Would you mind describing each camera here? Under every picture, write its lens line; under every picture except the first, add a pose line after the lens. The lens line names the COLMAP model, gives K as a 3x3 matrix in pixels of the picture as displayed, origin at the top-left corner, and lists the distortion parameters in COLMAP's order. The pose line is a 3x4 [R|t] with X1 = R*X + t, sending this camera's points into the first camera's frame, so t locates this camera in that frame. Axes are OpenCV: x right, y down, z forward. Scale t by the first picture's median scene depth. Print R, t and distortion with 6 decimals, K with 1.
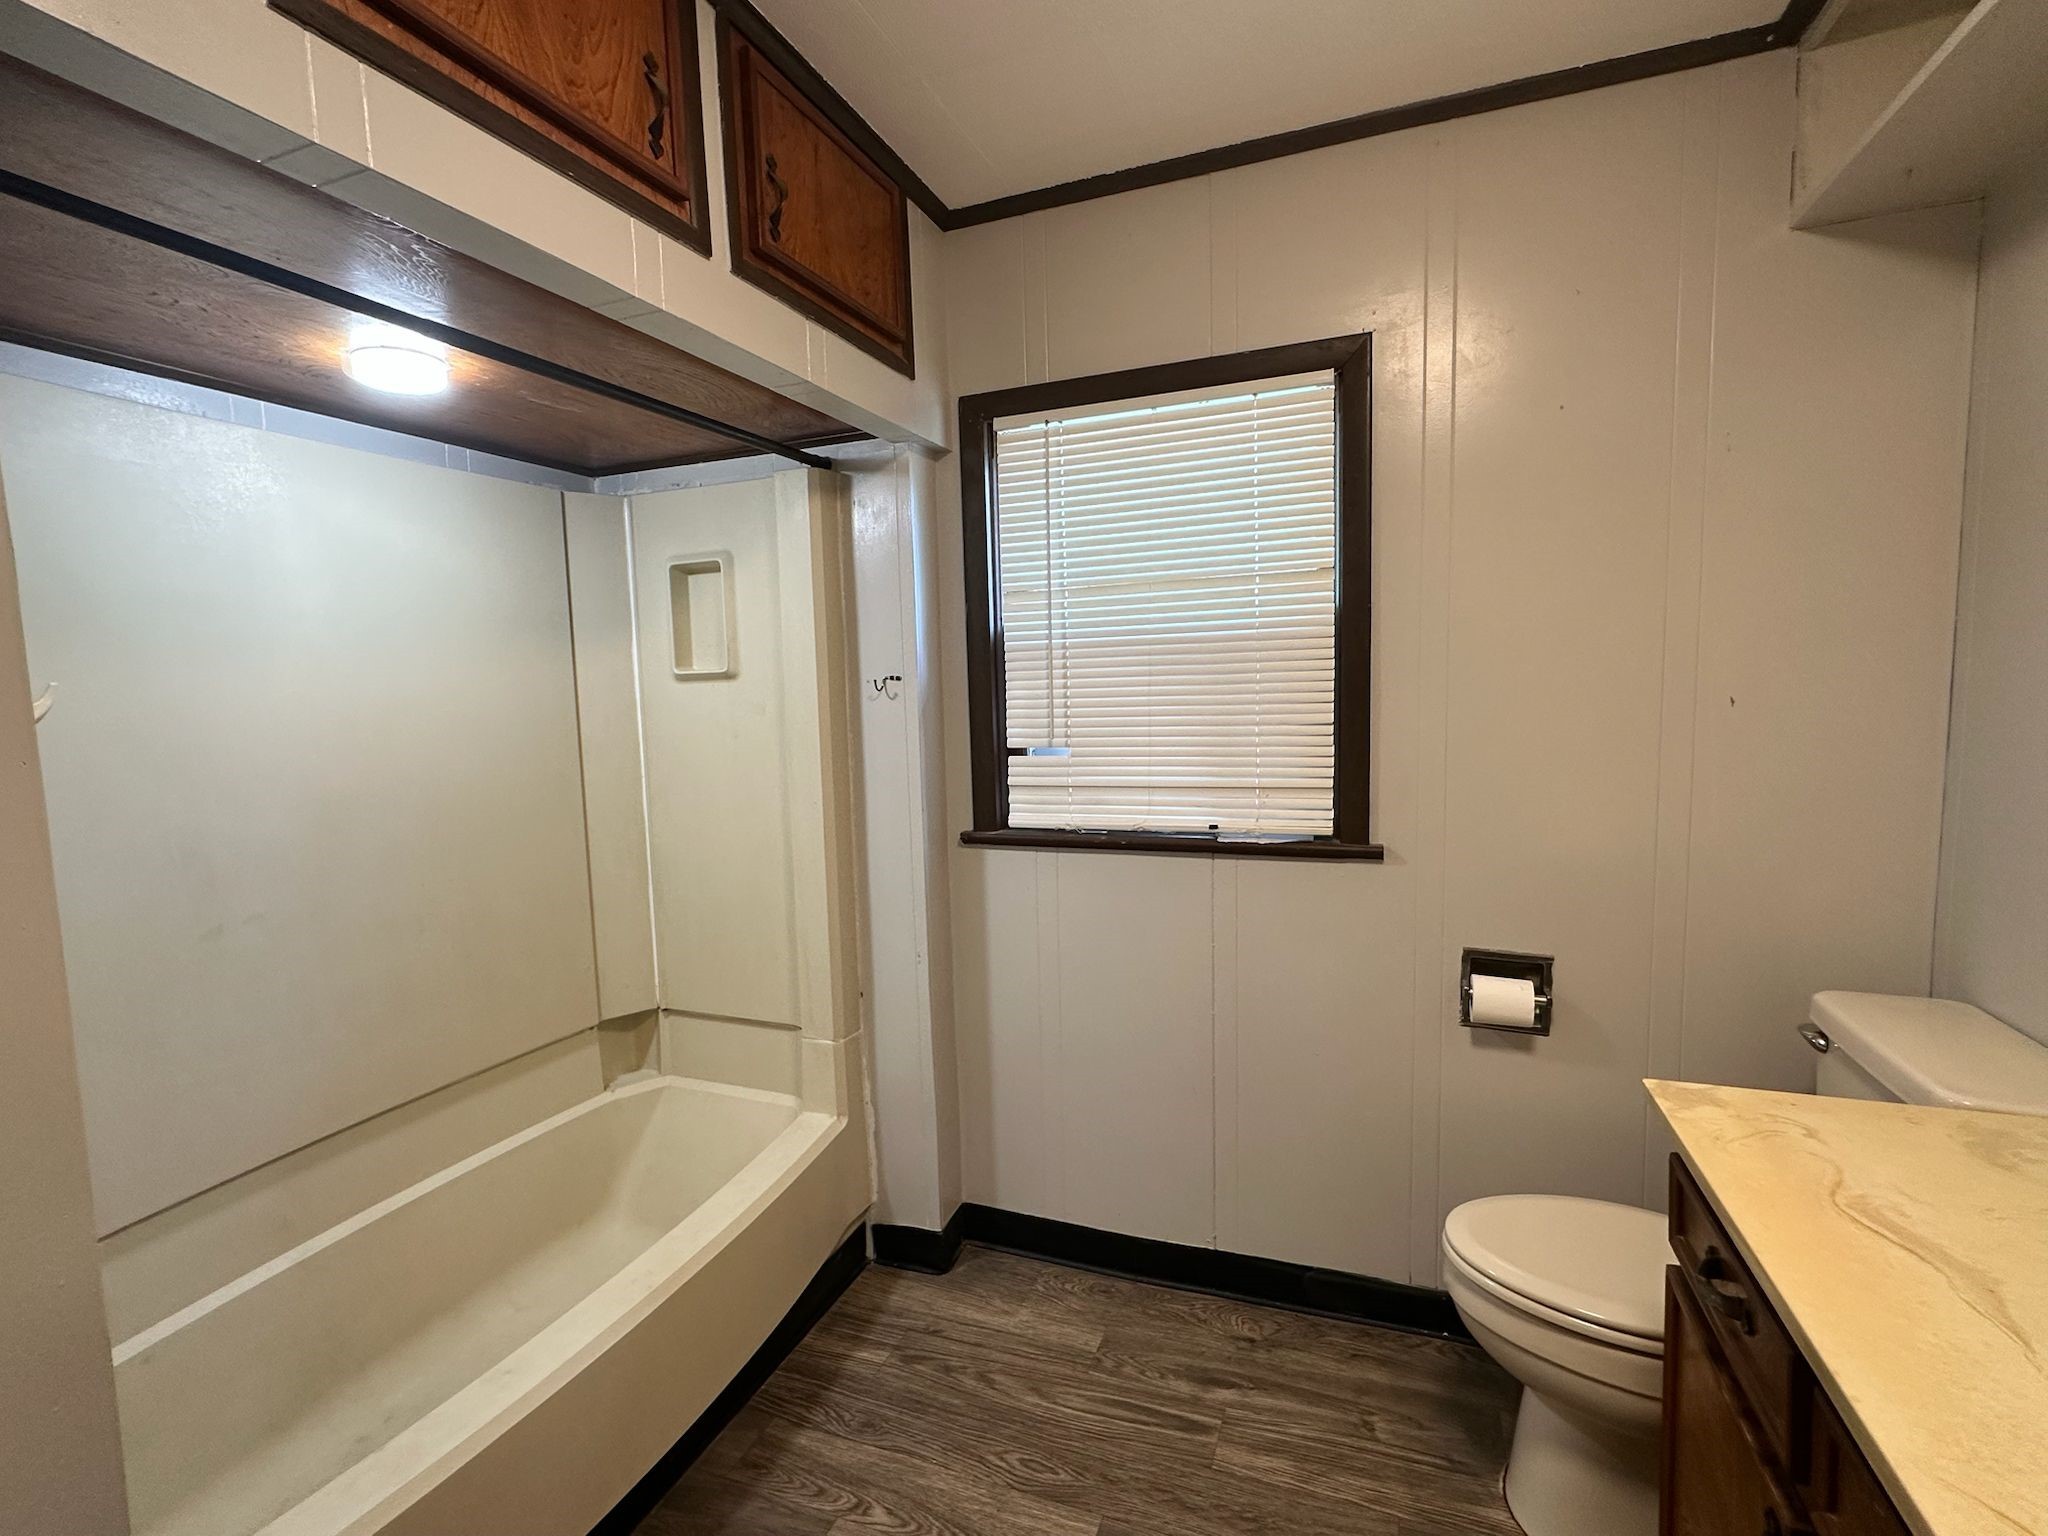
lens RADIAL K [[904.0, 0, 1030.8], [0, 904.0, 762.1], [0, 0, 1]] dist [-0.003974, 0.000720]
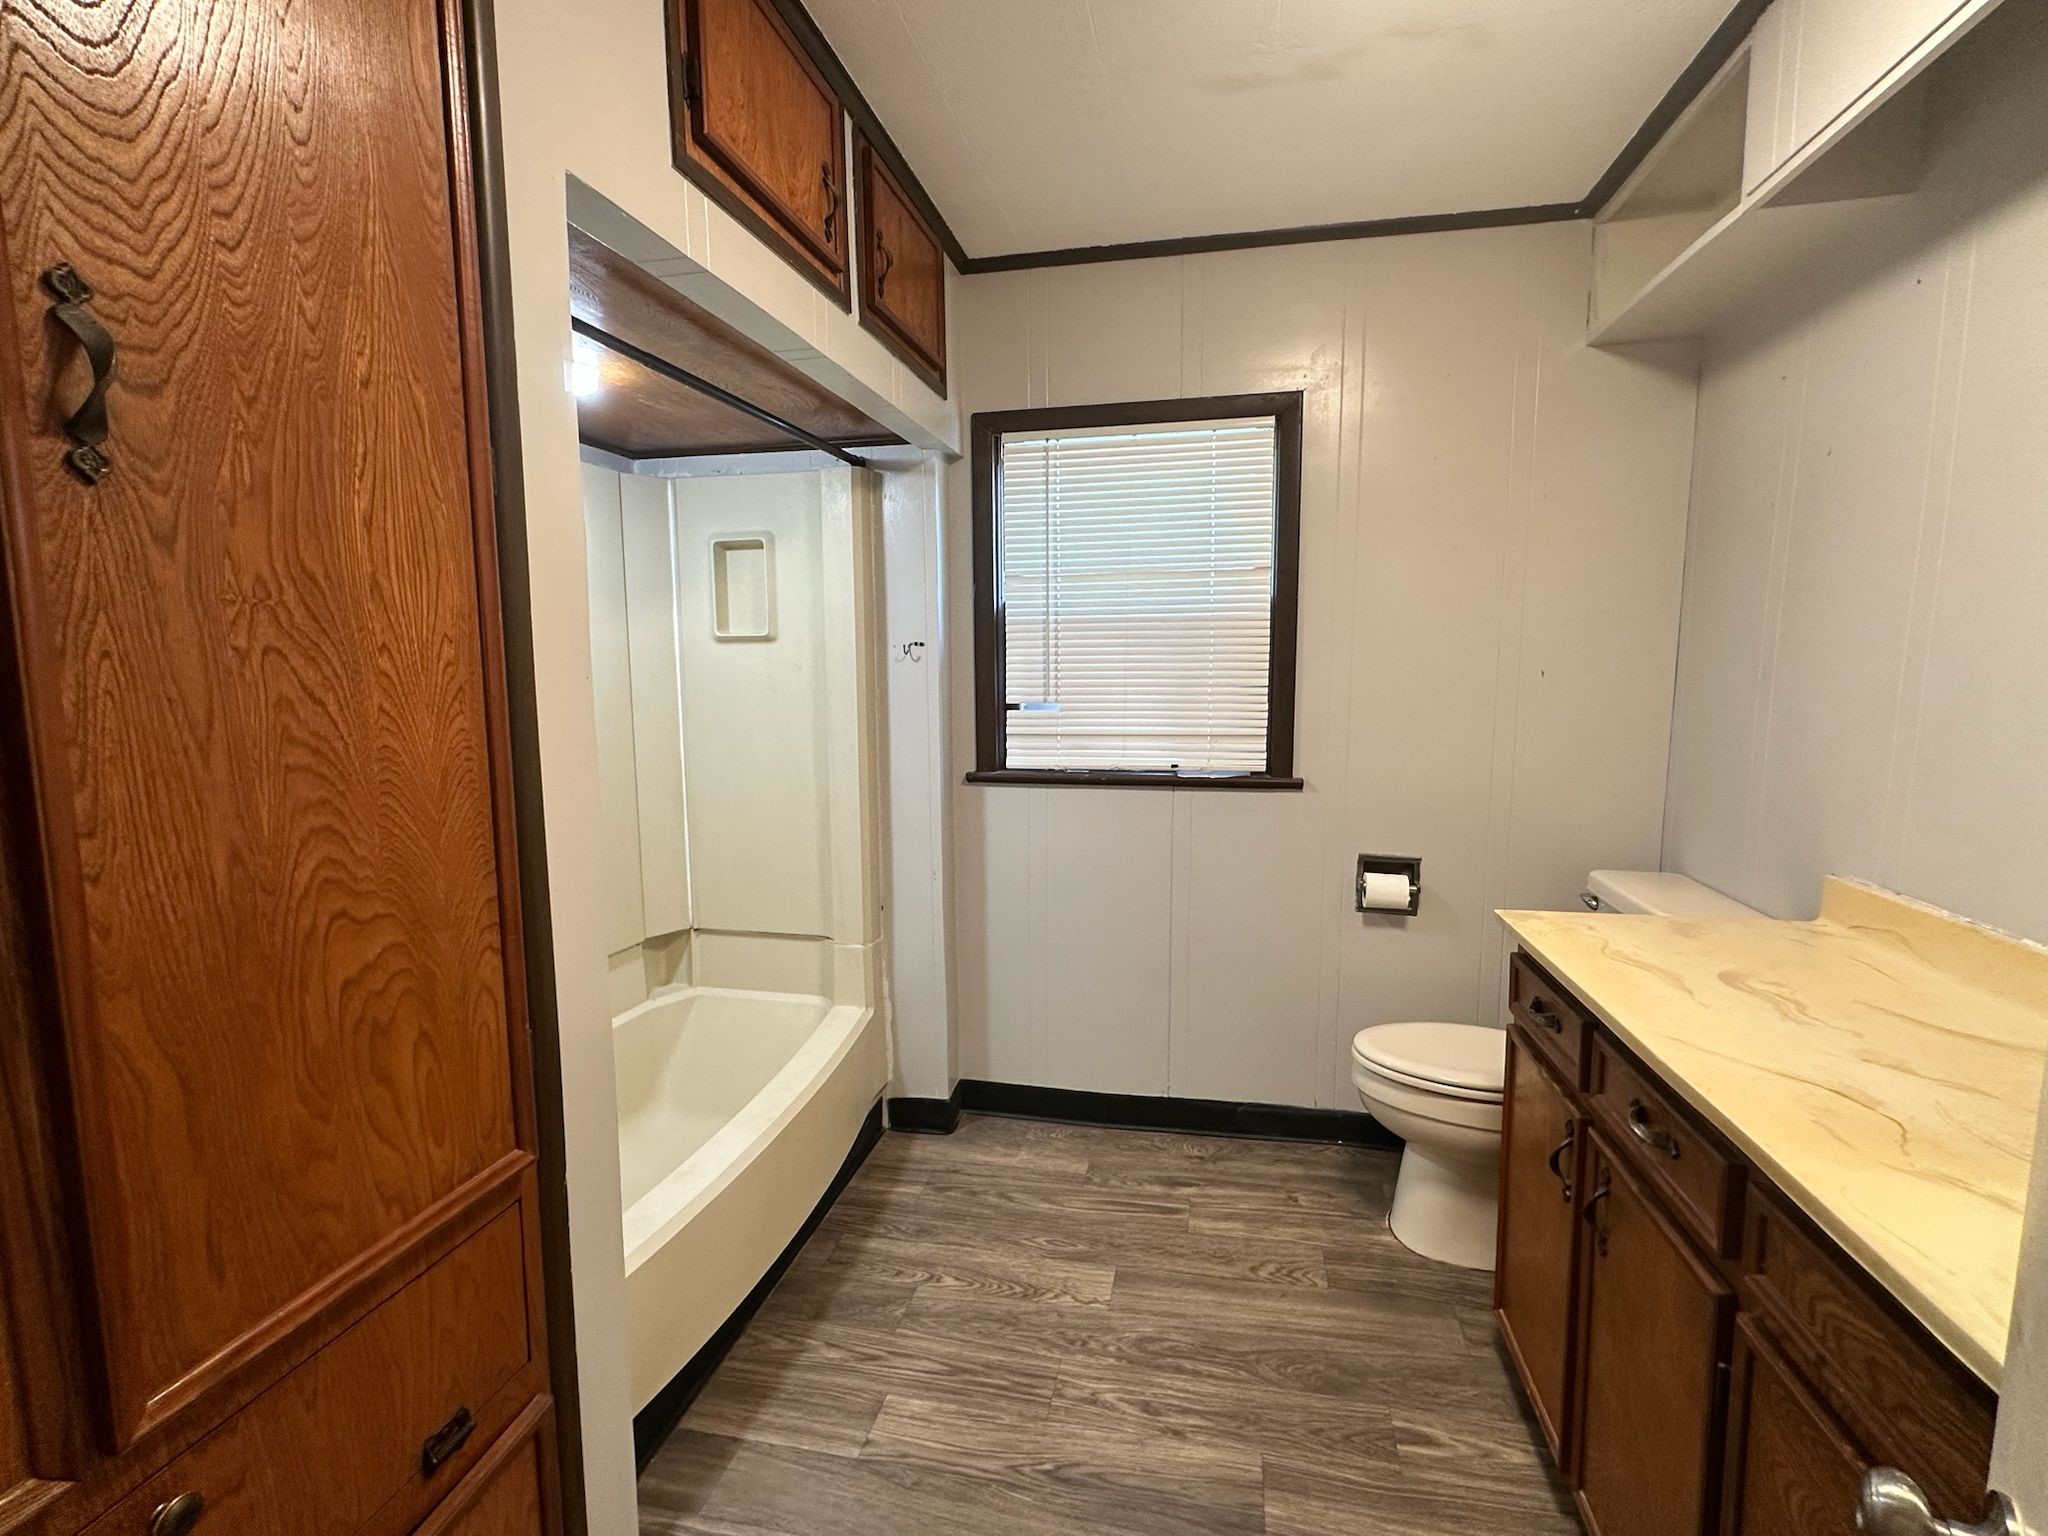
lens RADIAL K [[904.0, 0, 1022.7], [0, 904.0, 758.8], [0, 0, 1]] dist [-0.003974, 0.000720]
pose [[0.987348, 0.003909, 0.158521, -0.219153], [-0.007373, 0.999747, 0.021270, 0.036508], [-0.158398, -0.022170, 0.987126, -0.237433]]
